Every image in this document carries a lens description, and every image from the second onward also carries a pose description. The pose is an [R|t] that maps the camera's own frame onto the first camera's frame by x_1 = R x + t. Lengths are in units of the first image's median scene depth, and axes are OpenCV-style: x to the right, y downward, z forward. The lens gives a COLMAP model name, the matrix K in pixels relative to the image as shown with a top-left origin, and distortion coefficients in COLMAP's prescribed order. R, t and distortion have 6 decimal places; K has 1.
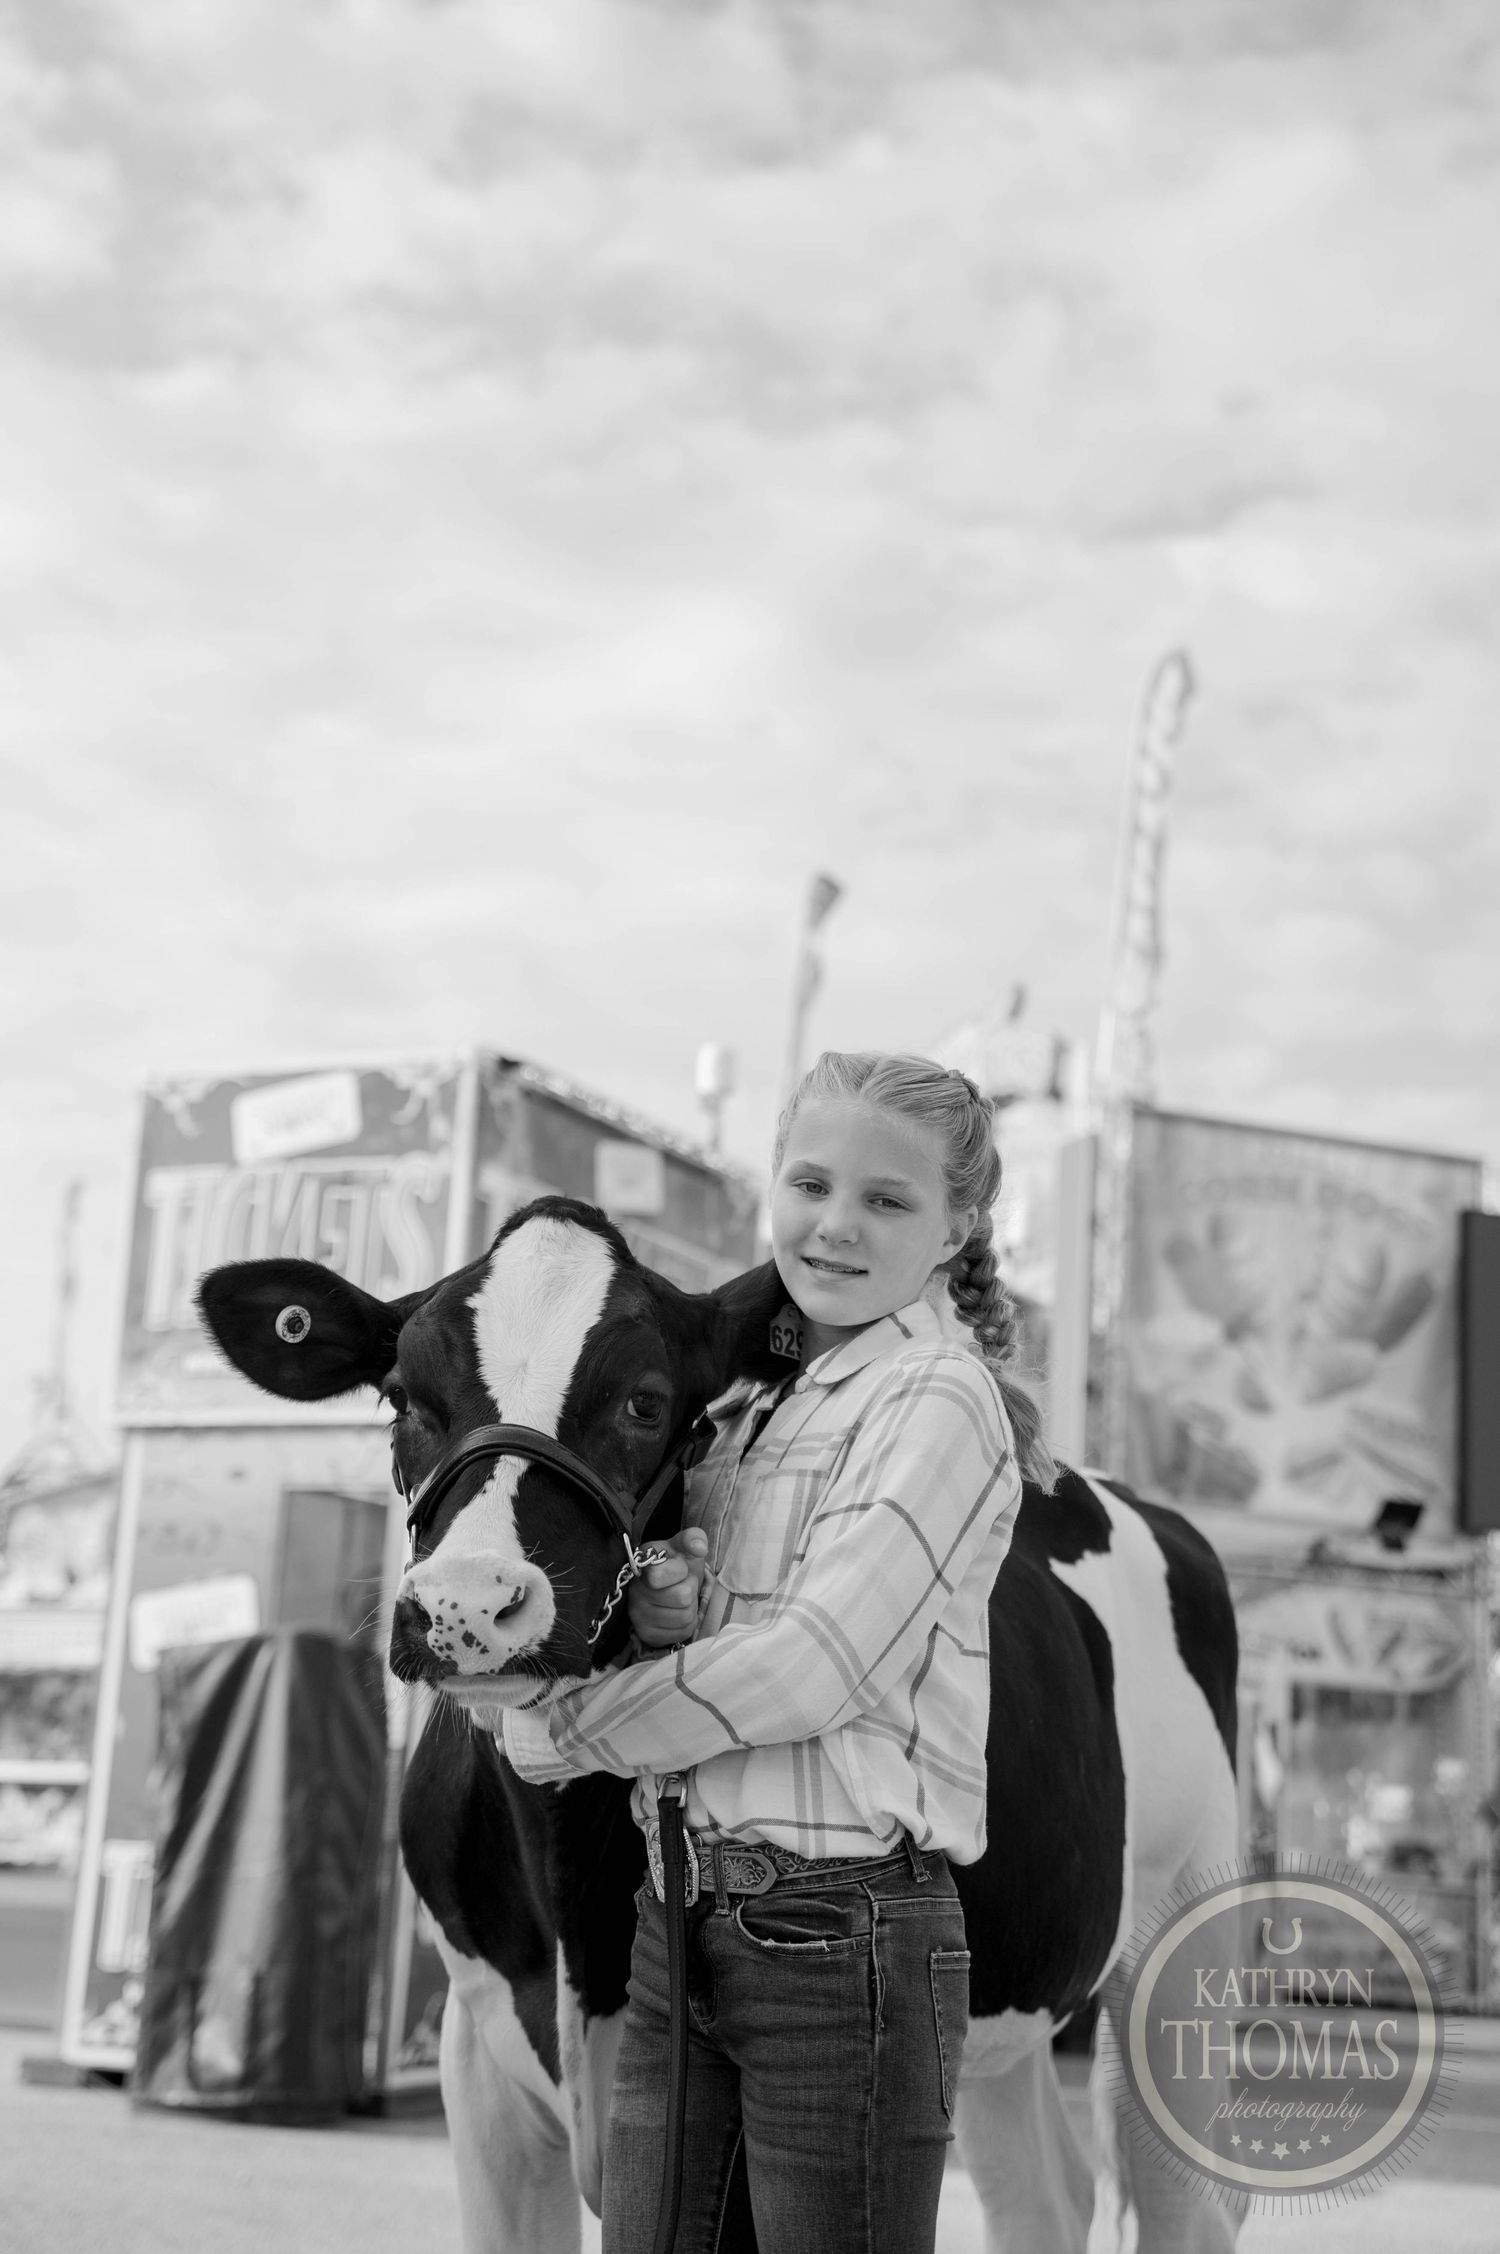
lens RADIAL K [[3270.4, 0, 750.0], [0, 3270.4, 1127.0], [0, 0, 1]] dist [0.152337, 0.008352]
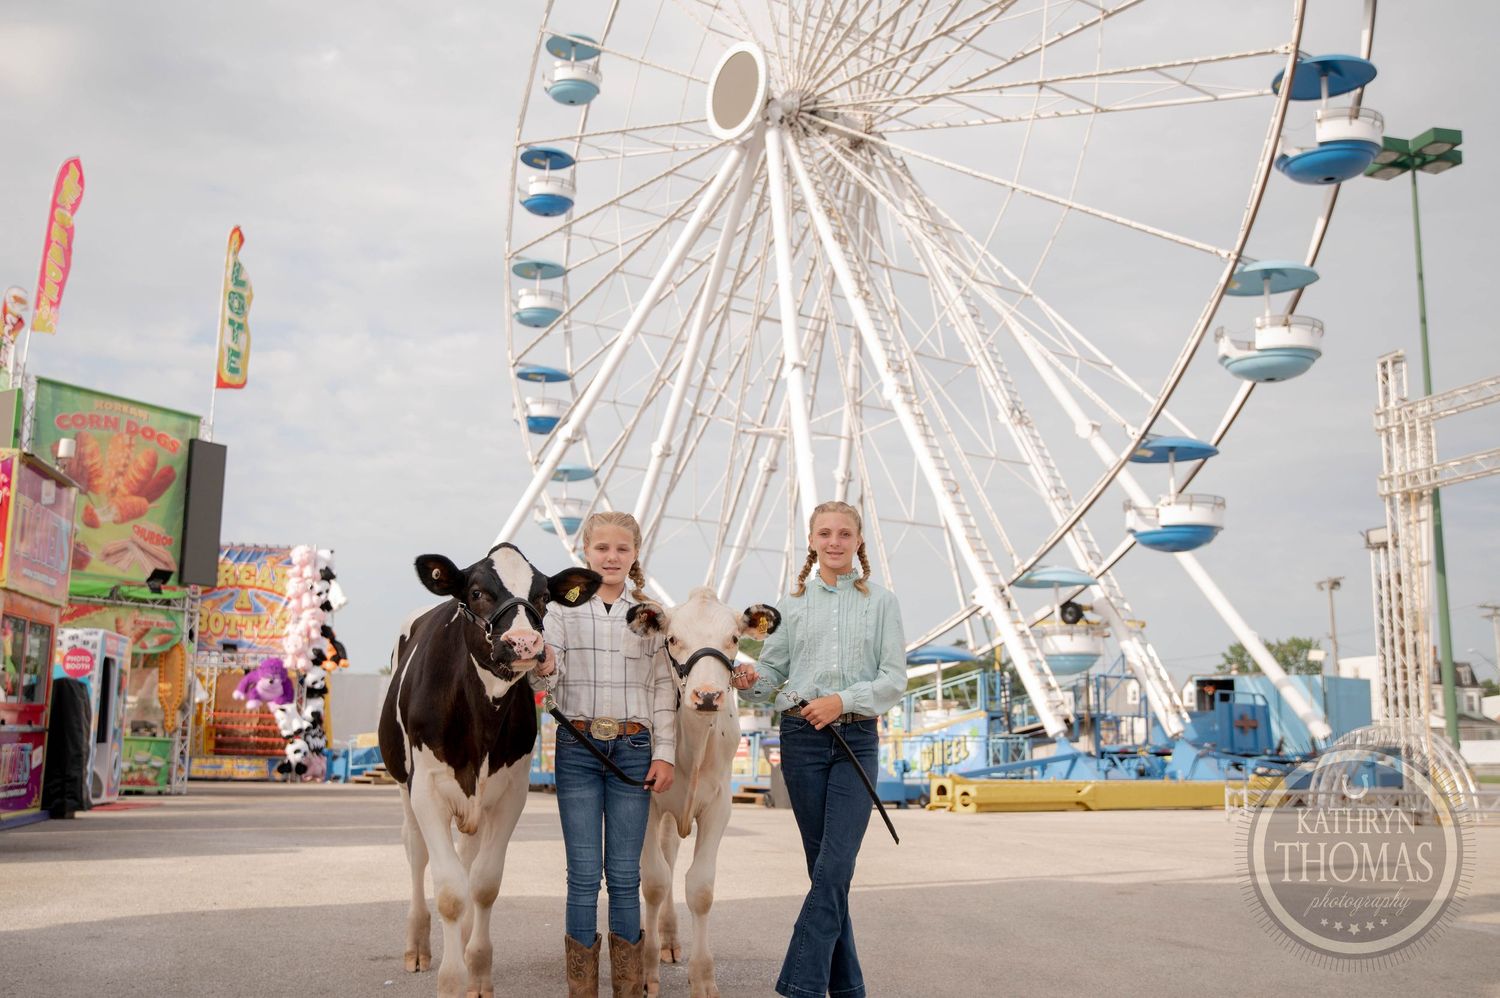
lens RADIAL K [[1537.2, 0, 750.0], [0, 1537.2, 499.0], [0, 0, 1]] dist [0.004310, 0.004693]
pose [[0.807257, 0.055272, 0.587606, -0.087093], [-0.096803, 0.994522, 0.039441, -0.011815], [-0.582207, -0.088721, 0.808186, -0.053227]]
